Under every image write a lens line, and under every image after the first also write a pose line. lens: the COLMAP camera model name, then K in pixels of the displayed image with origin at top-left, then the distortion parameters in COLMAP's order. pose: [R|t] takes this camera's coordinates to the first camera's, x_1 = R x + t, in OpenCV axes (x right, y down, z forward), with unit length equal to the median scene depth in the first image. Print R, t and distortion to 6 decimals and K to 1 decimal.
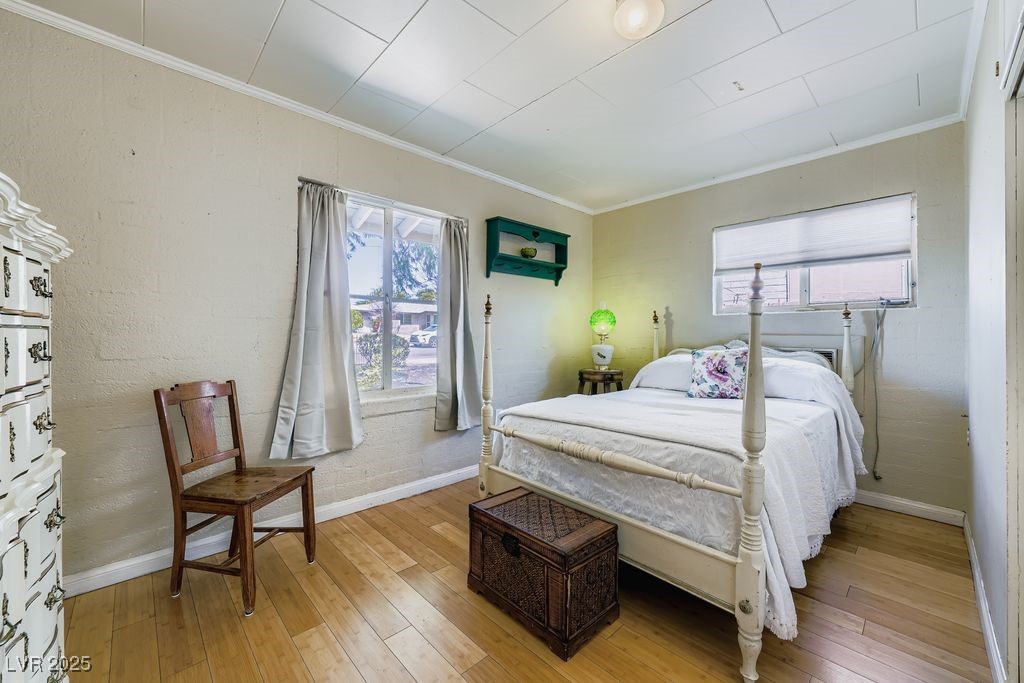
lens RADIAL K [[405.5, 0, 509.8], [0, 405.5, 340.5], [0, 0, 1]] dist [-0.001818, -0.000066]
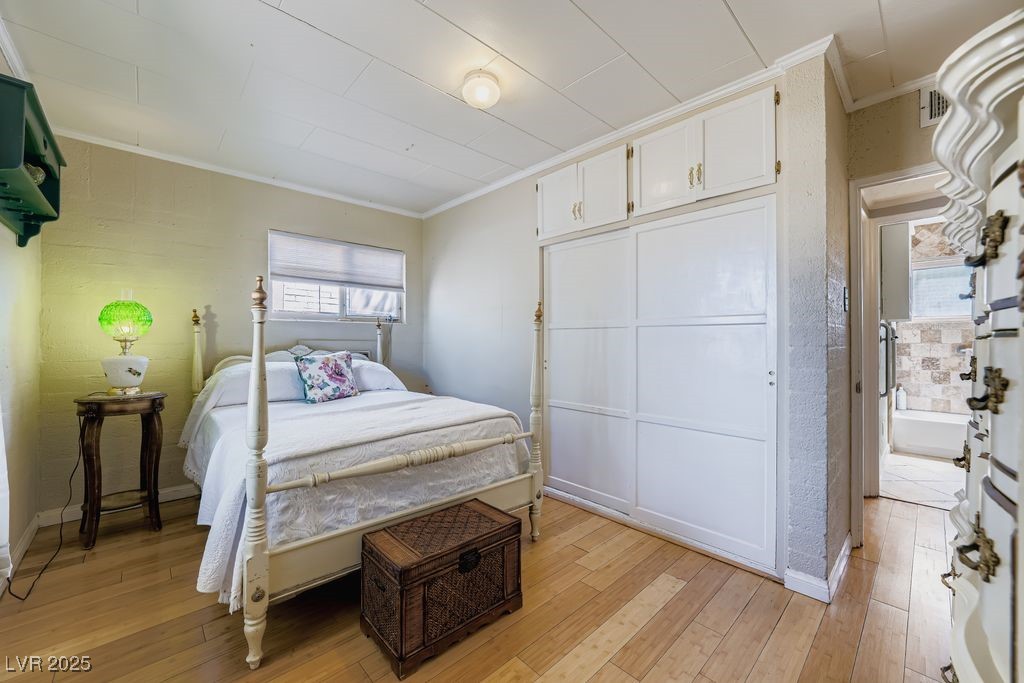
lens RADIAL K [[405.5, 0, 509.8], [0, 405.5, 340.5], [0, 0, 1]] dist [-0.001818, -0.000066]
pose [[0.007082, -0.001755, 0.999973, -0.579817], [0.010422, 0.999944, 0.001681, -0.011543], [-0.999921, 0.010410, 0.007100, 0.540031]]
